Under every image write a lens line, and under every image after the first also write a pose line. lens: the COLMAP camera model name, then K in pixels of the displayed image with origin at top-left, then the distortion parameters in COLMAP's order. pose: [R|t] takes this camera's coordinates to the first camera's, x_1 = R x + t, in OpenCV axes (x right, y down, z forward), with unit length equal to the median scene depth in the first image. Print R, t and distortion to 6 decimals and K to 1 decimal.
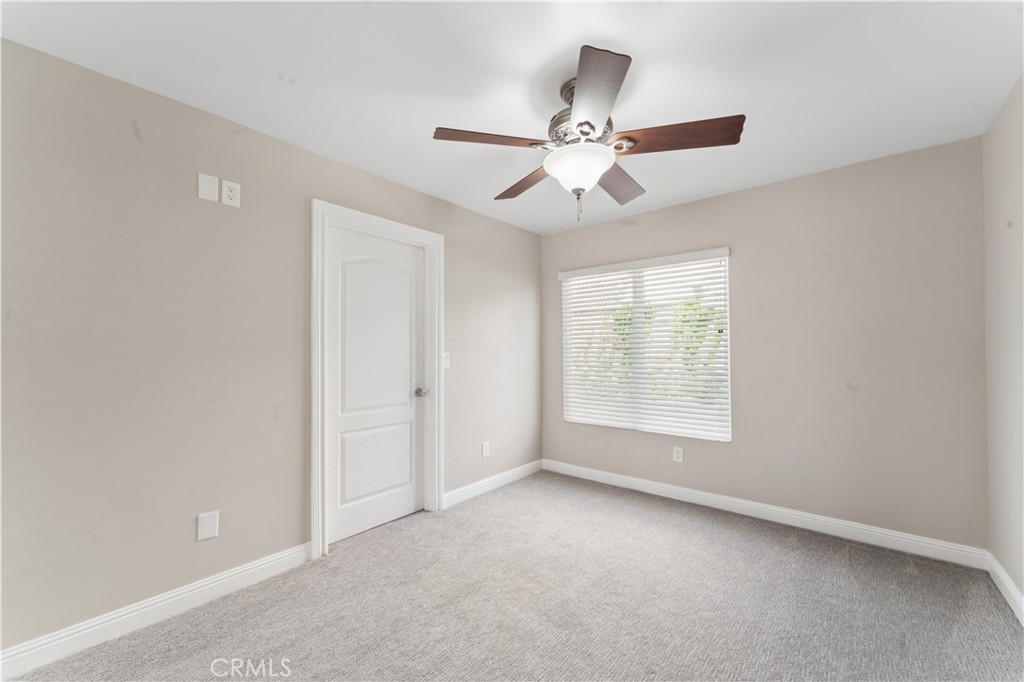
lens RADIAL K [[405.0, 0, 511.9], [0, 405.0, 342.6], [0, 0, 1]] dist [-0.000110, -0.001433]
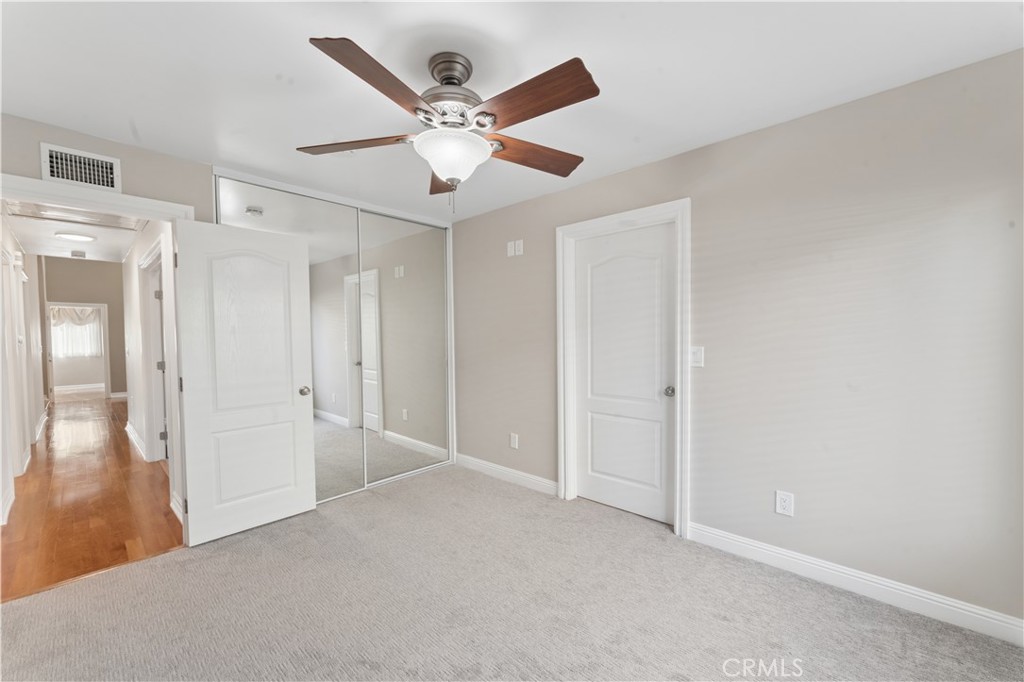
lens RADIAL K [[405.0, 0, 512.5], [0, 405.0, 346.3], [0, 0, 1]] dist [-0.000110, -0.001433]
pose [[-0.051228, 0.028053, -0.998293, 0.689935], [0.027710, 0.999260, 0.026658, -0.007432], [0.998303, -0.026297, -0.051967, 0.746532]]
